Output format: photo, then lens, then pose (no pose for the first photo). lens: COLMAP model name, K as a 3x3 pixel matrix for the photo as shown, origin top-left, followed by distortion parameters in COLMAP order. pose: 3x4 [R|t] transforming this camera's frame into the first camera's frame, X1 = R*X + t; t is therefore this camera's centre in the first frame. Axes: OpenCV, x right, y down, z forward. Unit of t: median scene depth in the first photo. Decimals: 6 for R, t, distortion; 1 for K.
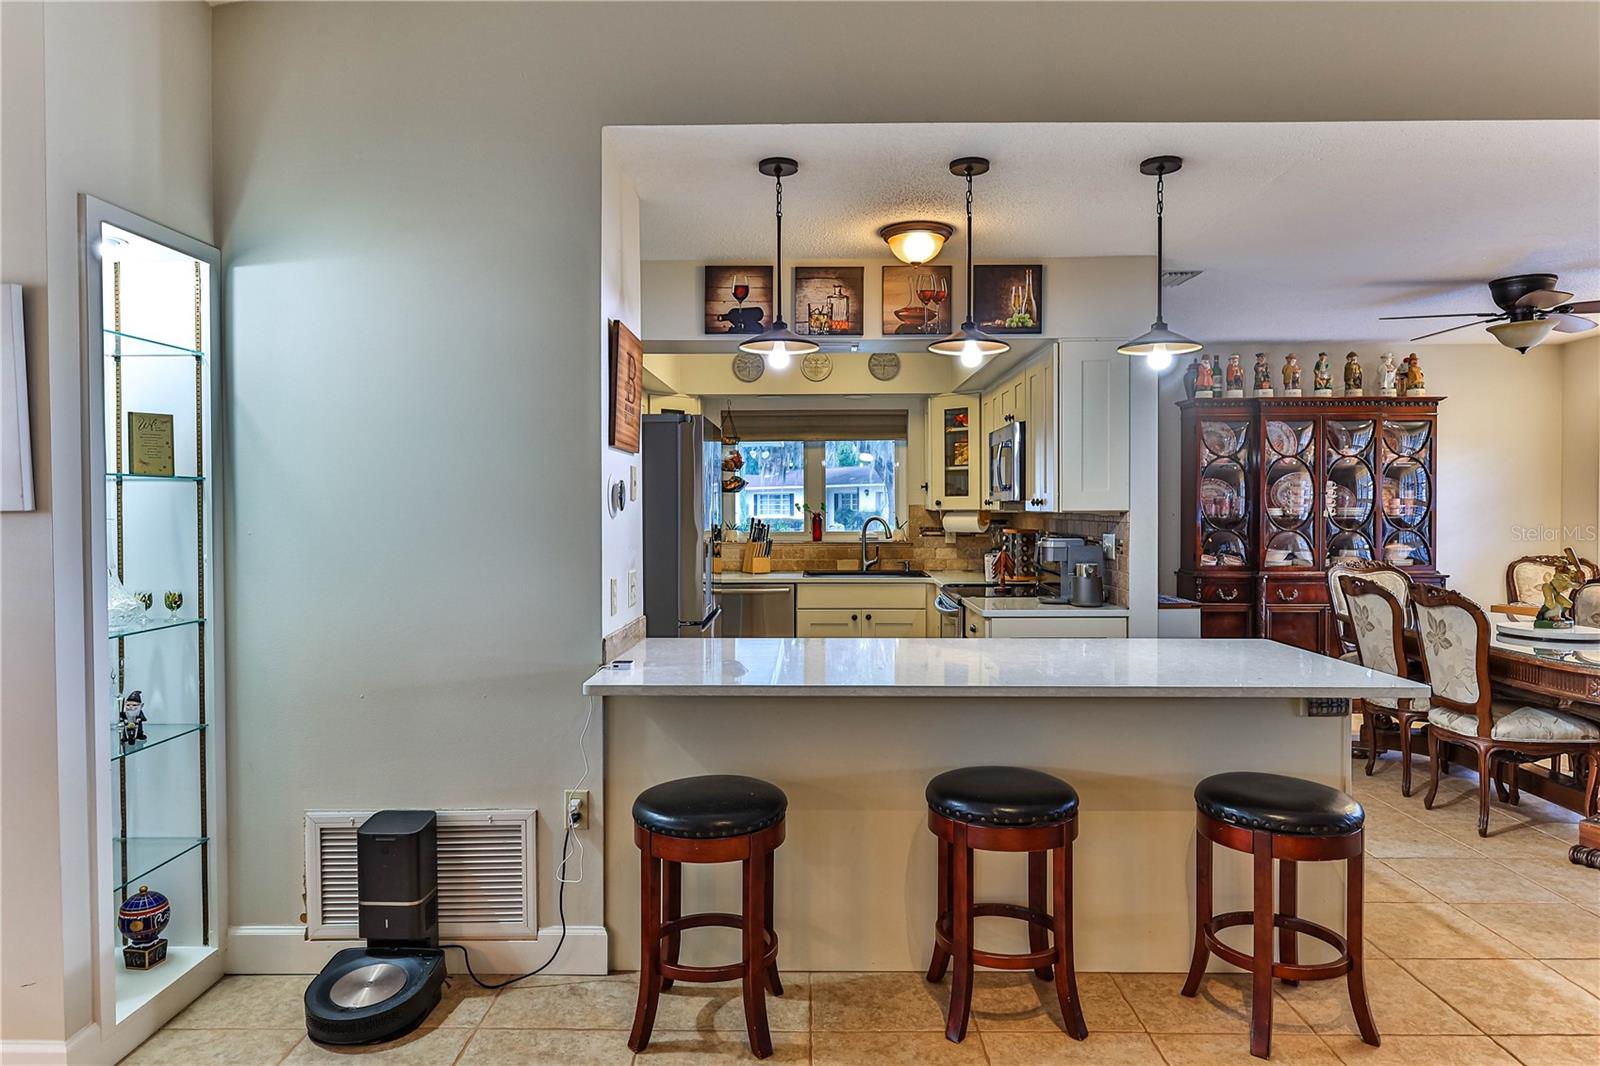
lens RADIAL K [[1028.1, 0, 796.6], [0, 1028.1, 522.1], [0, 0, 1]] dist [0.002862, 0.005094]
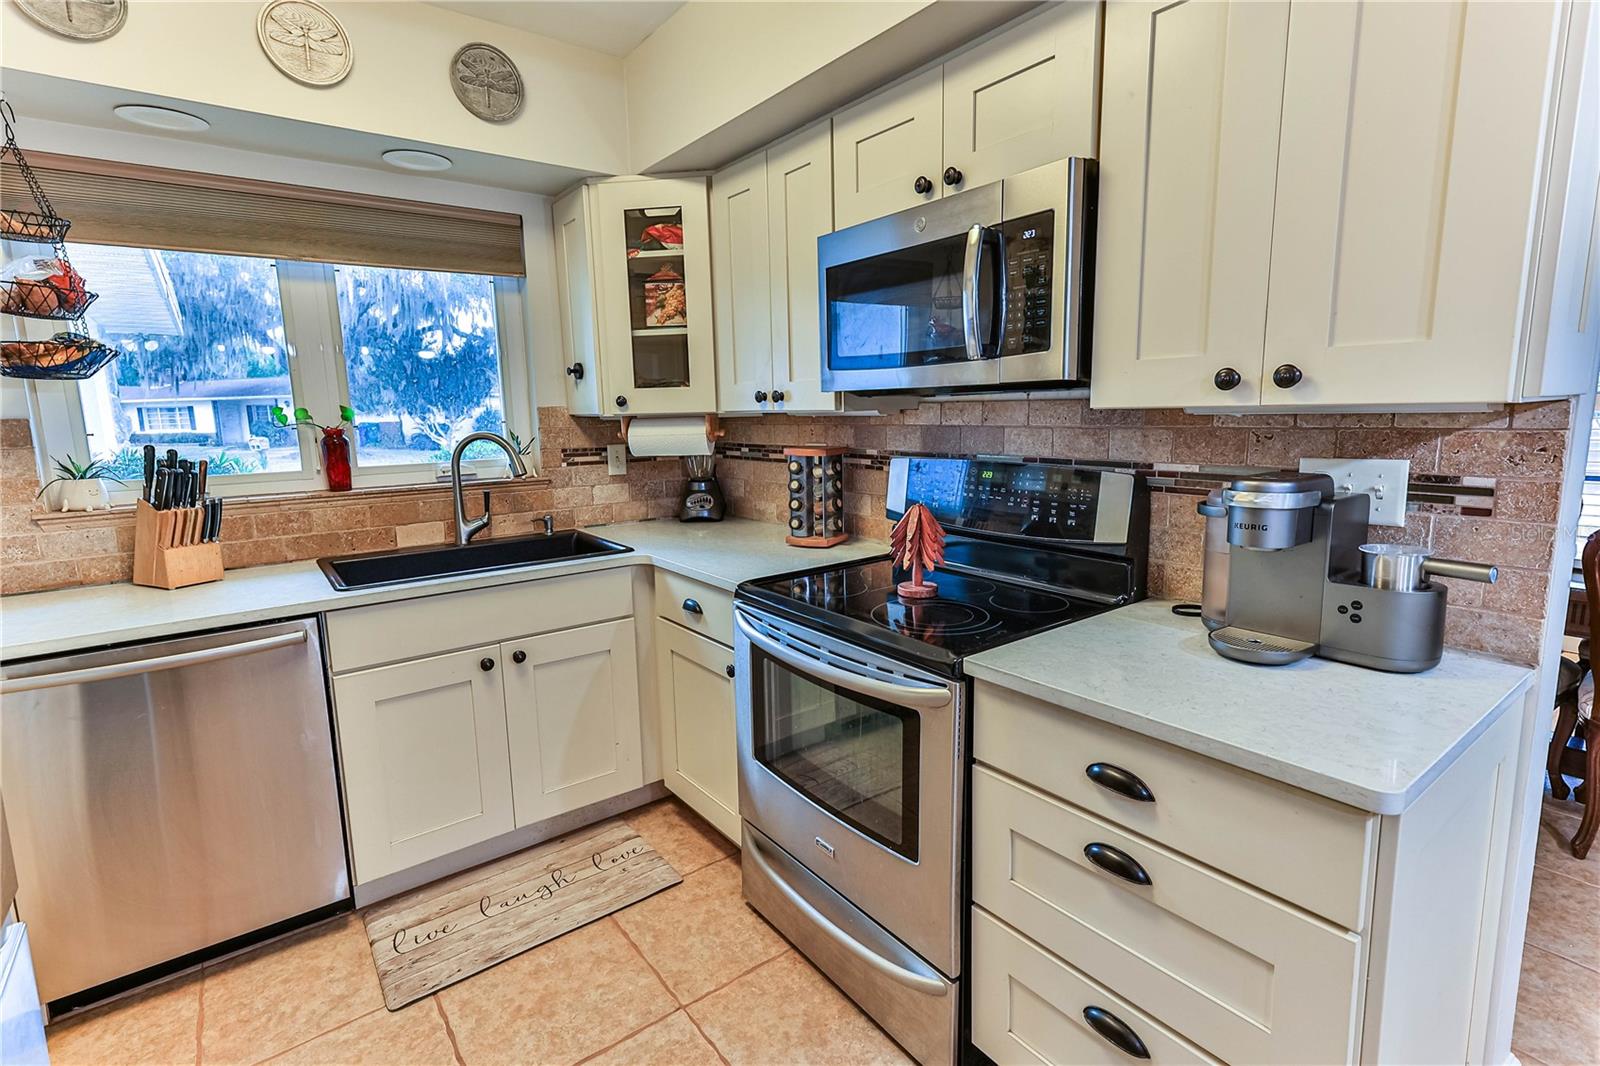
lens RADIAL K [[764.8, 0, 798.4], [0, 764.8, 522.2], [0, 0, 1]] dist [0.010538, 0.000598]
pose [[0.787992, -0.106905, 0.606333, -0.029705], [0.030120, 0.990324, 0.135464, -0.007942], [-0.614948, -0.088482, 0.783588, 0.636361]]
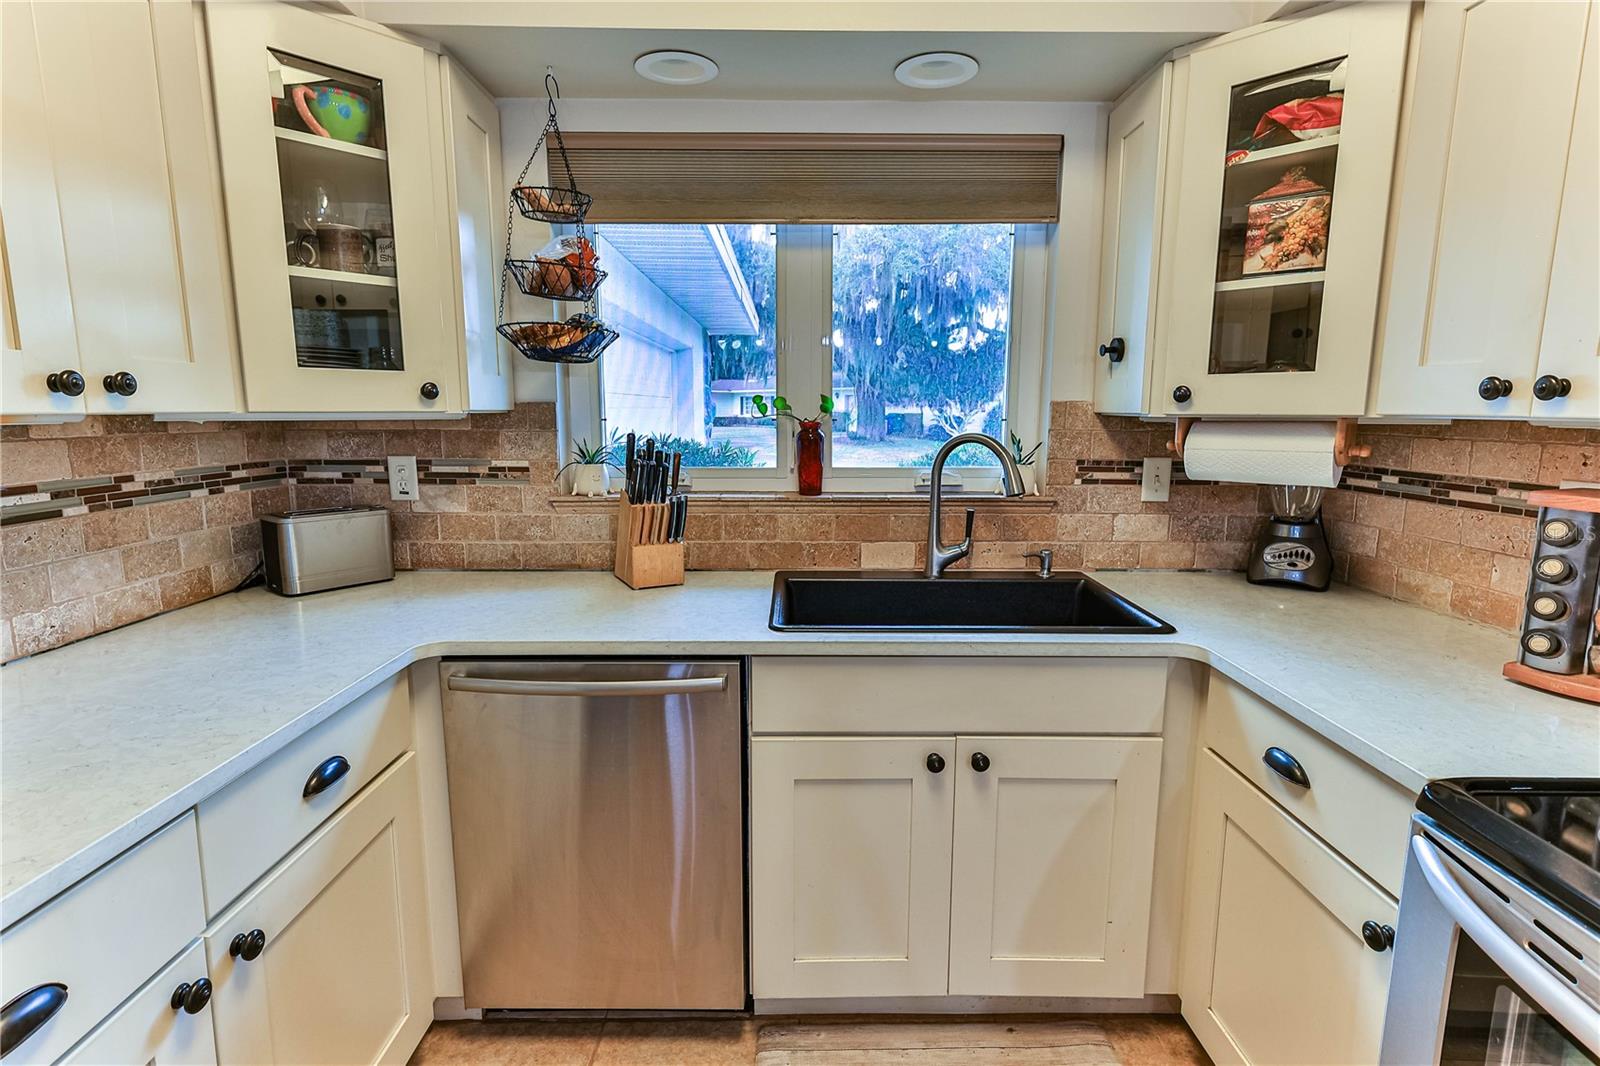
lens RADIAL K [[764.8, 0, 794.3], [0, 764.8, 521.4], [0, 0, 1]] dist [0.010538, 0.000598]
pose [[0.999768, 0.003237, 0.021309, 0.008272], [-0.006031, 0.991174, 0.132428, -0.009962], [-0.020692, -0.132526, 0.990964, 0.746434]]
